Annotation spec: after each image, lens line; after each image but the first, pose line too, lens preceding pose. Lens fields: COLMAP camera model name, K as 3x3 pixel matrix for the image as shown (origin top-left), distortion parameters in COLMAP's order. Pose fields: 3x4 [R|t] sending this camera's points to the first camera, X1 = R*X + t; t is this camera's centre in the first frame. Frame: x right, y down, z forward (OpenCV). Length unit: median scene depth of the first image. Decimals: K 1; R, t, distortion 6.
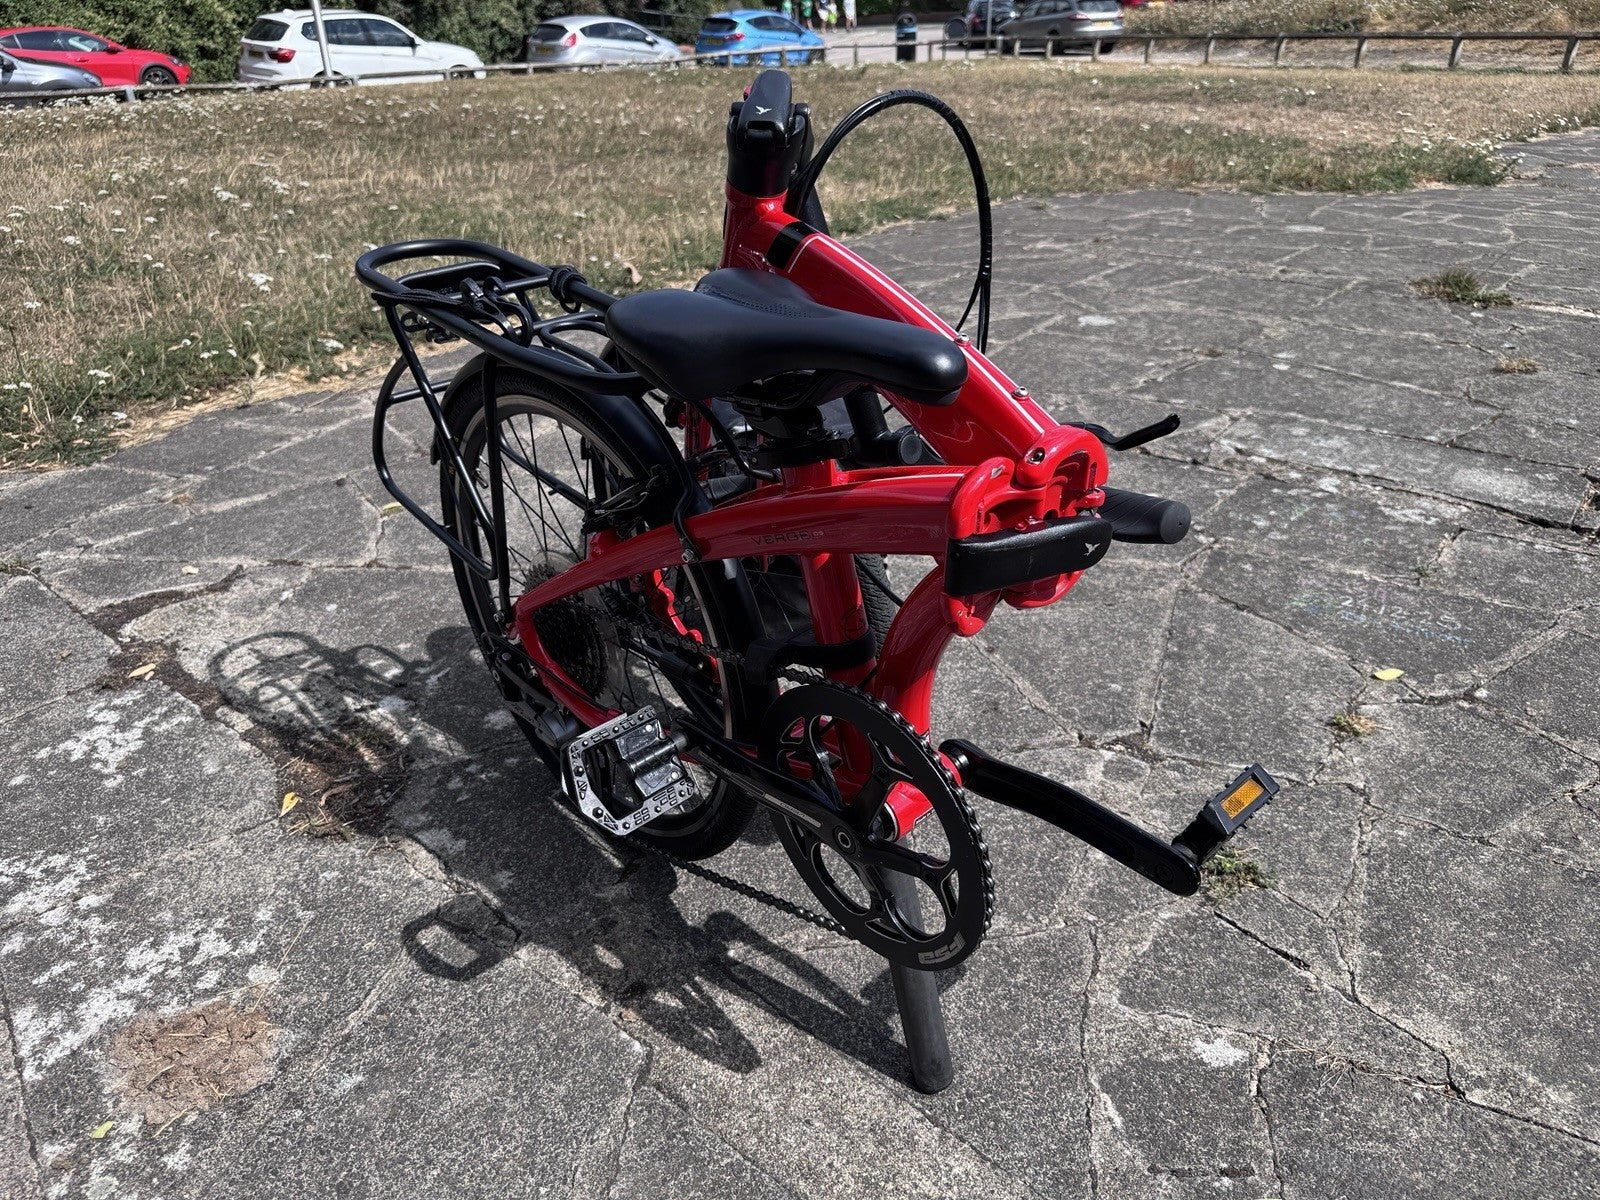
lens RADIAL K [[1142.1, 0, 800.0], [0, 1142.1, 600.0], [0, 0, 1]] dist [0.028420, -0.037831]
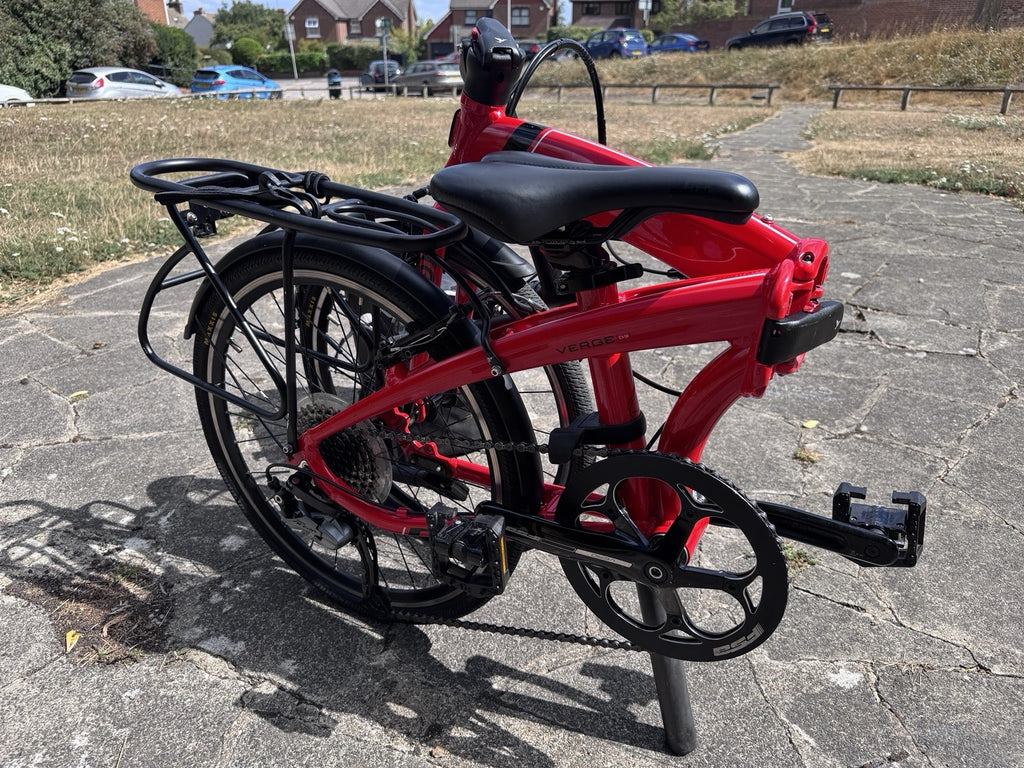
lens RADIAL K [[740.7, 0, 510.0], [0, 740.7, 378.1], [0, 0, 1]] dist [-0.029584, 0.028316]
pose [[0.952949, -0.100247, 0.286075, -0.184503], [0.122701, 0.990529, -0.061626, 0.012594], [-0.277188, 0.093828, 0.956223, 0.122144]]
